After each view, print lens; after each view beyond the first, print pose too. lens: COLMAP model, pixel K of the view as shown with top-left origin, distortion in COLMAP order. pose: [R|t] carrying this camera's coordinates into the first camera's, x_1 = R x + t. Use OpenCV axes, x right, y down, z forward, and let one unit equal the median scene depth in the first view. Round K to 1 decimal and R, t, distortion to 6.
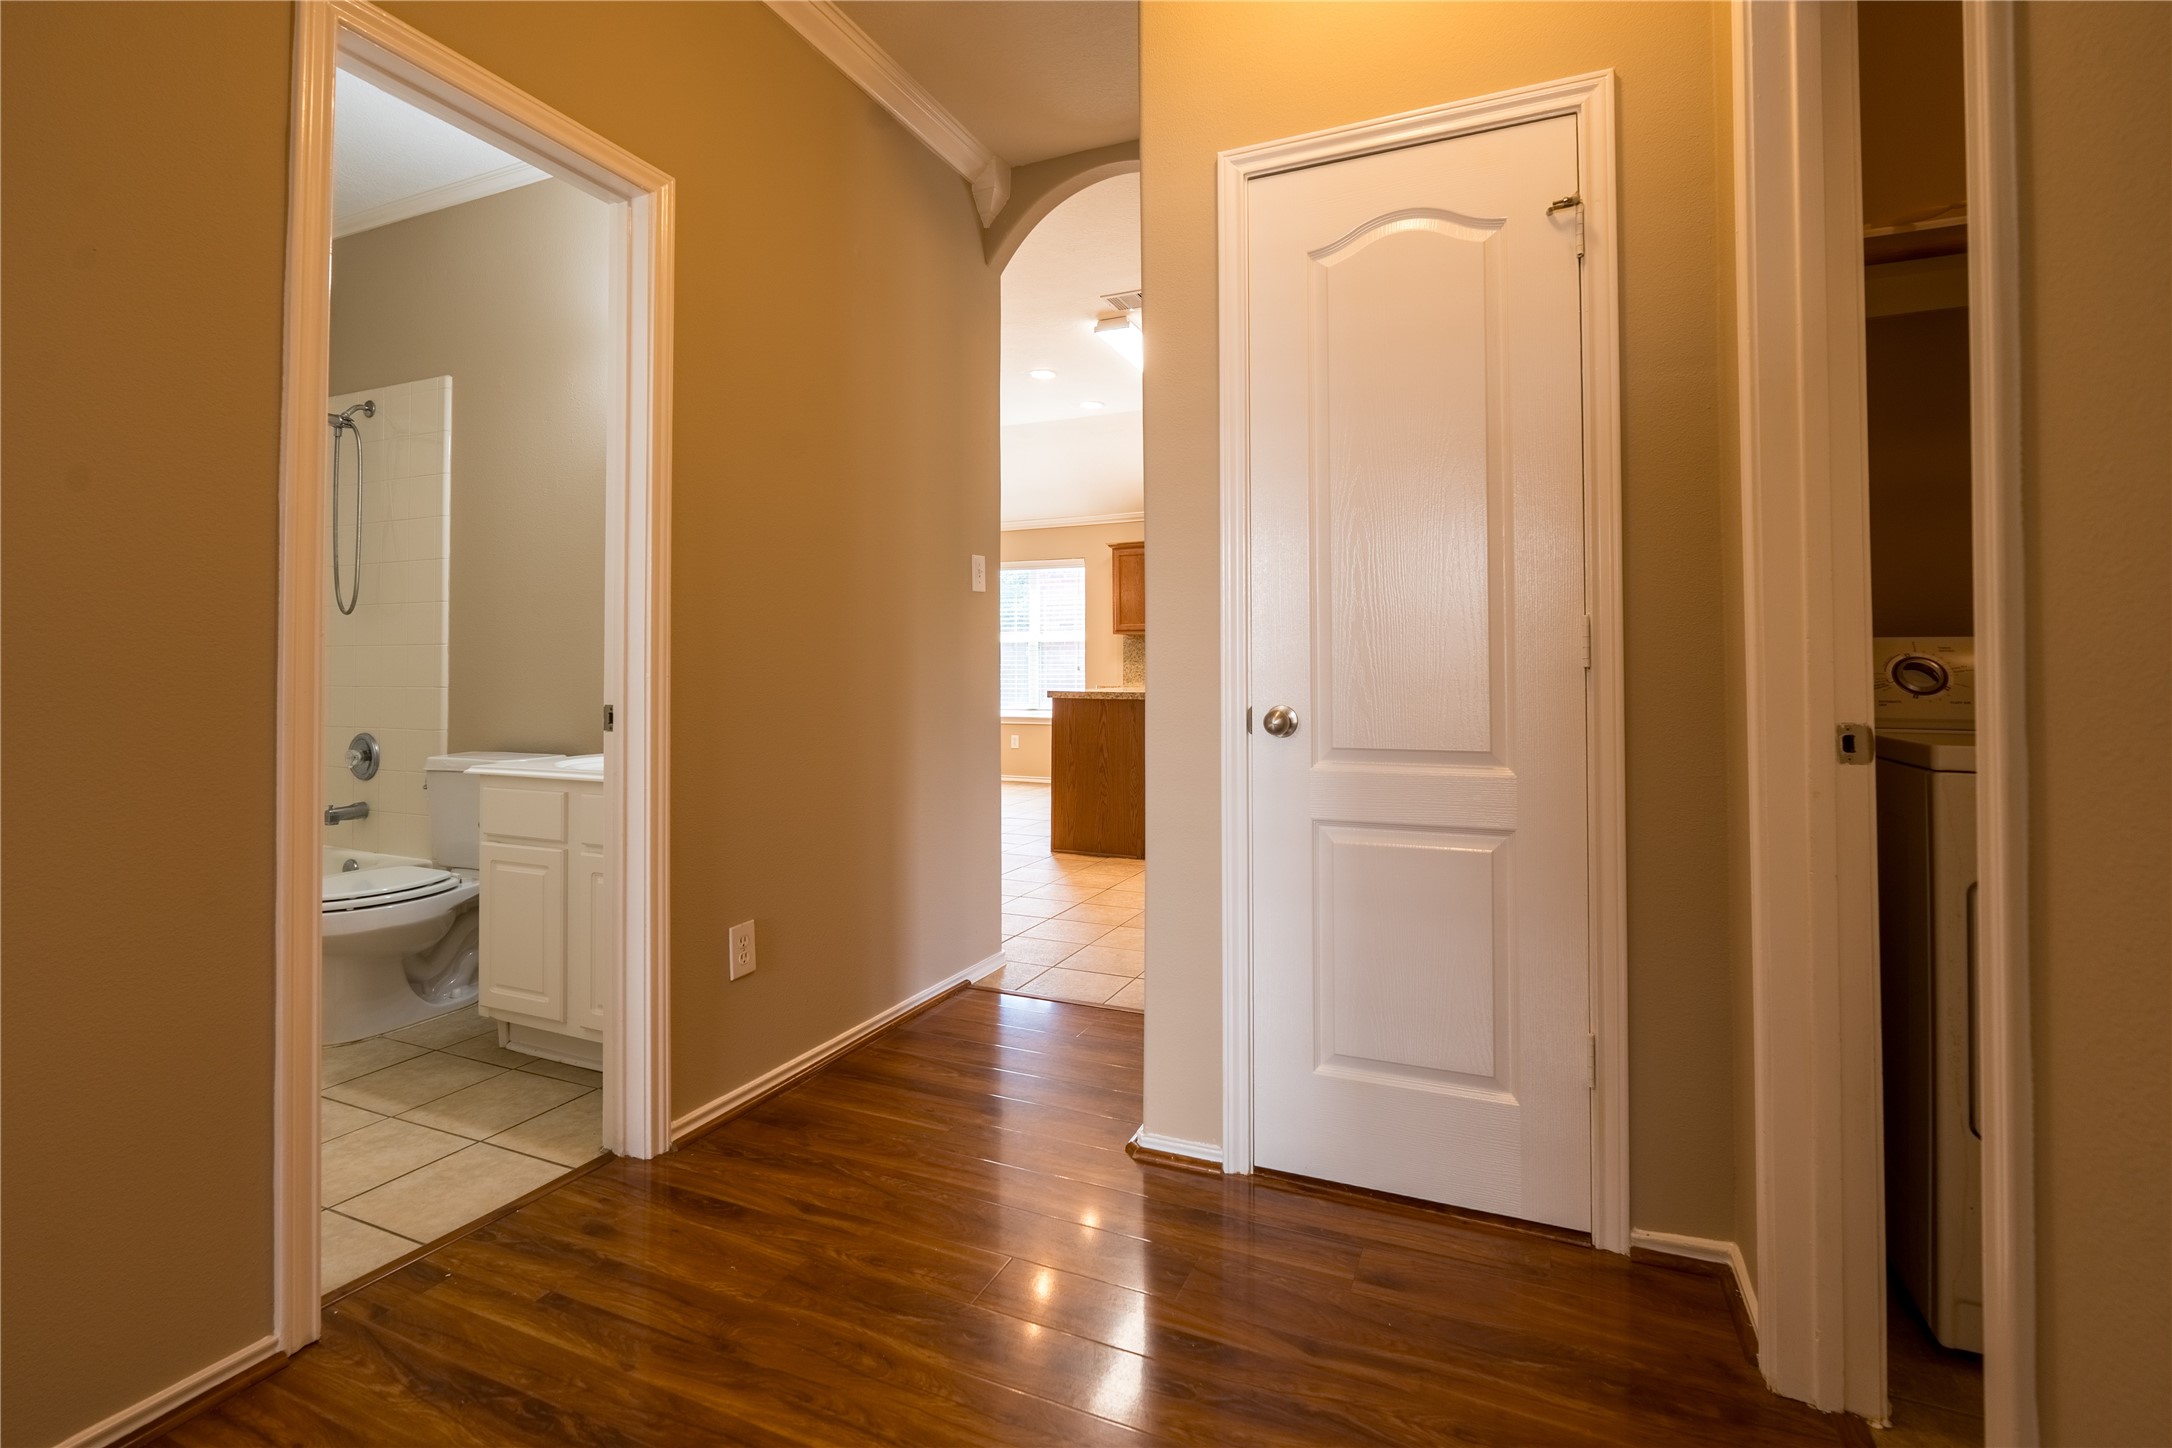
lens RADIAL K [[1016.6, 0, 1074.8], [0, 1016.6, 653.5], [0, 0, 1]] dist [-0.005509, -0.000044]
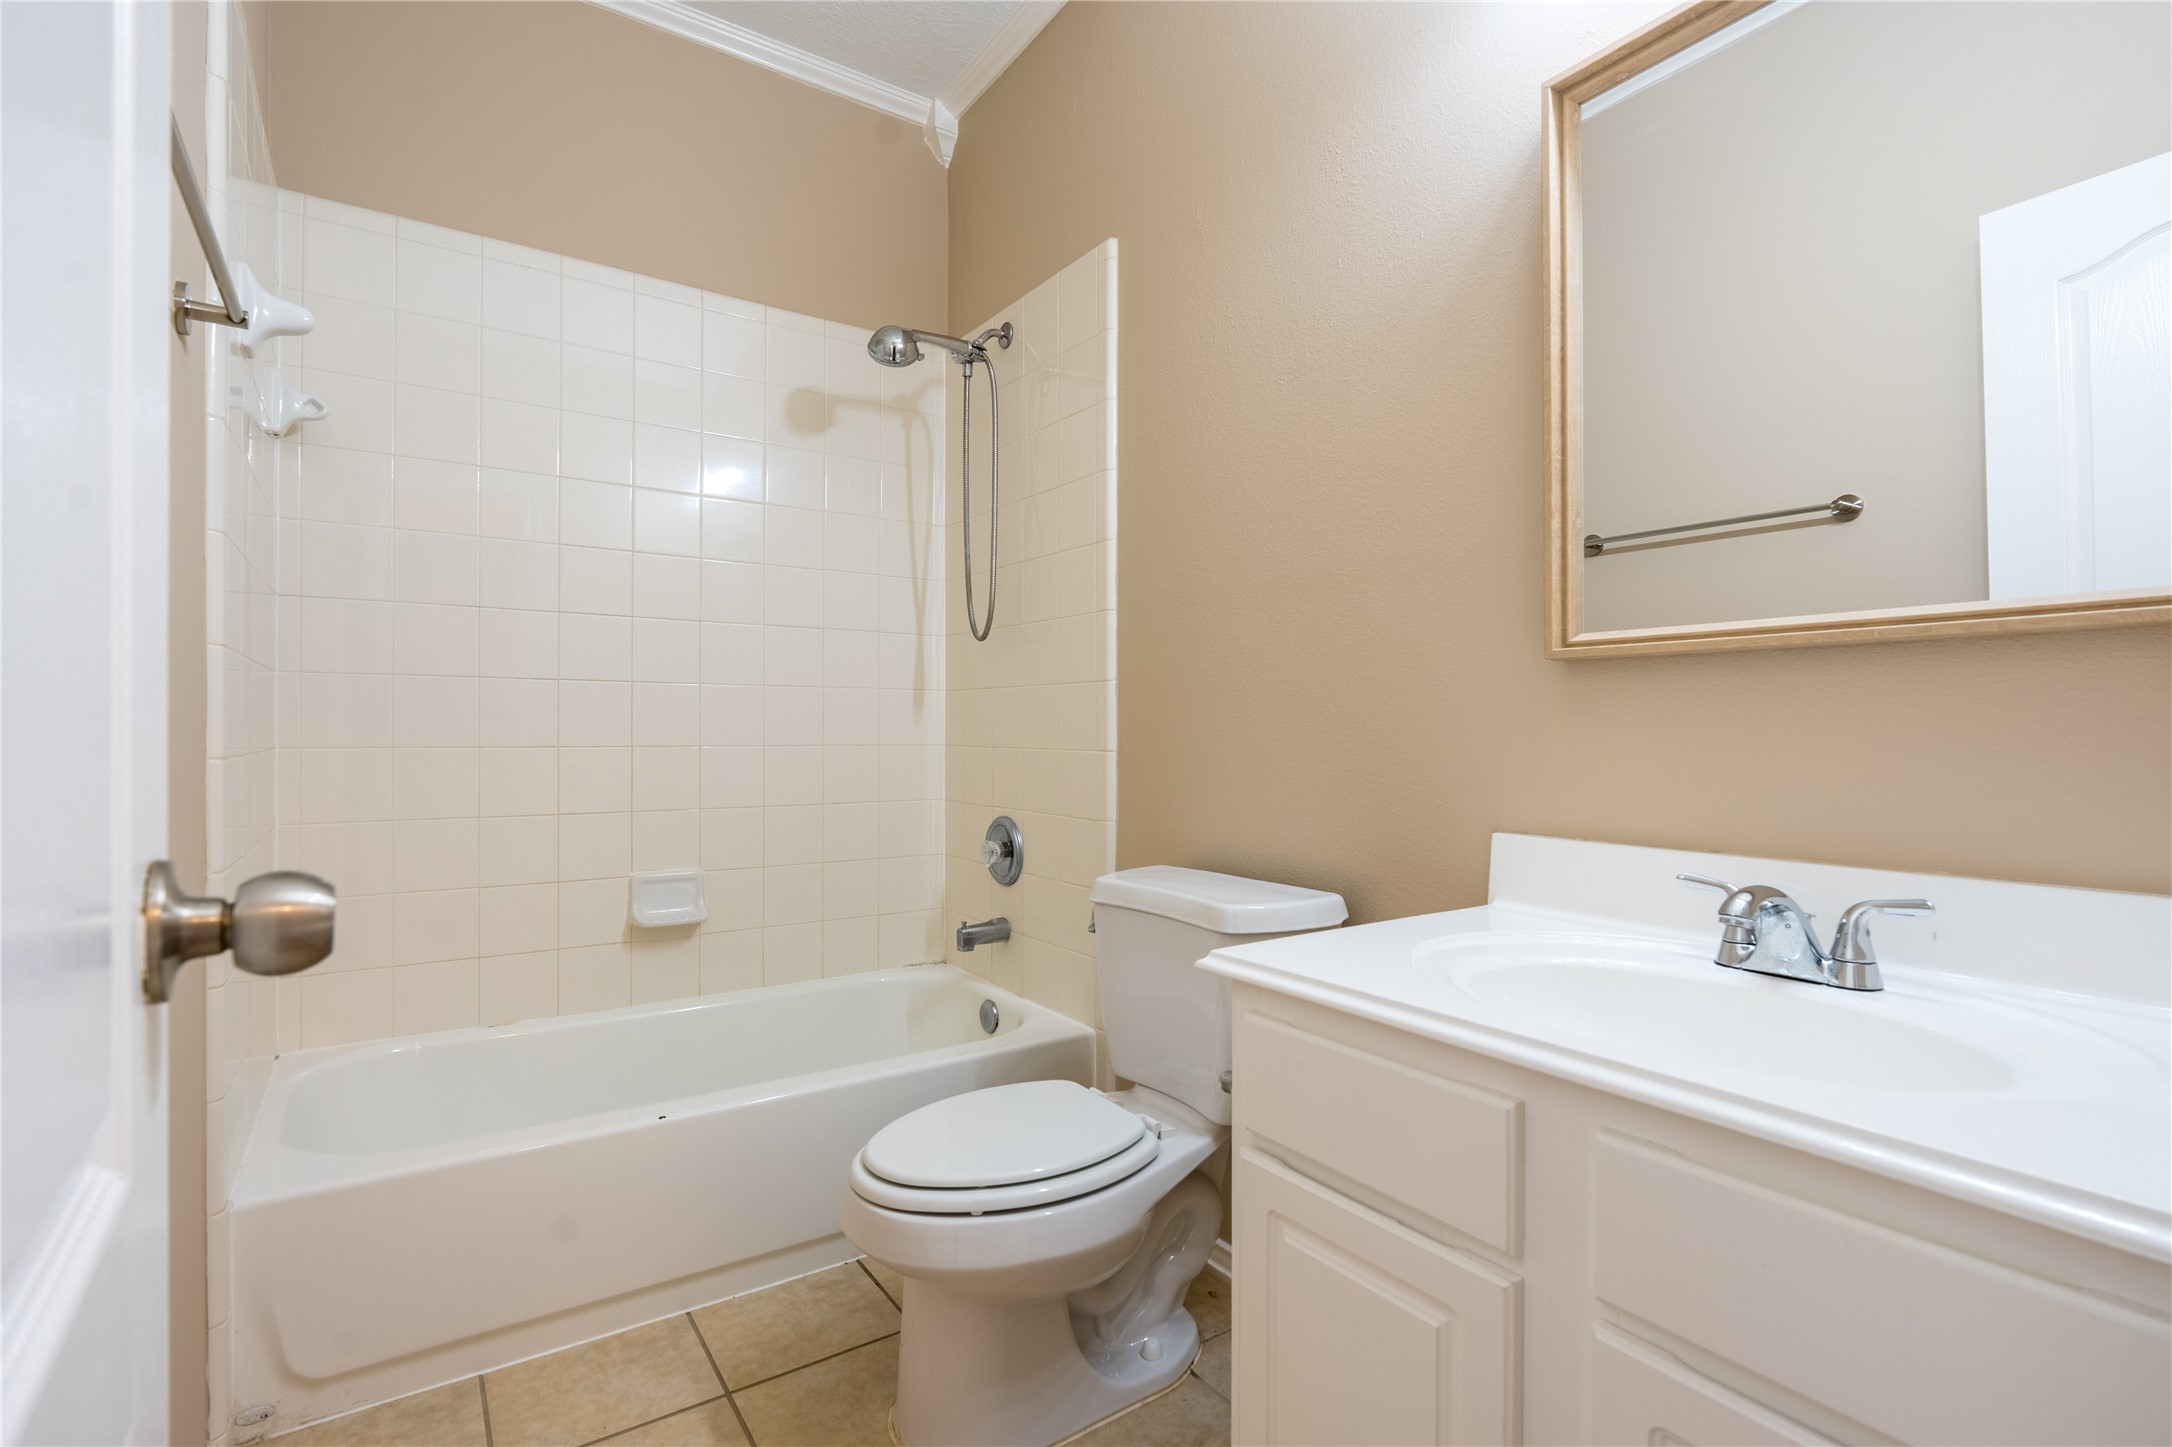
lens RADIAL K [[1004.0, 0, 1083.7], [0, 1004.0, 728.9], [0, 0, 1]] dist [-0.006639, 0.000519]
pose [[0.858564, 0.000801, -0.512706, -0.322472], [0.007888, 0.999860, 0.014770, 0.010892], [0.512646, -0.016725, 0.858437, 0.468428]]
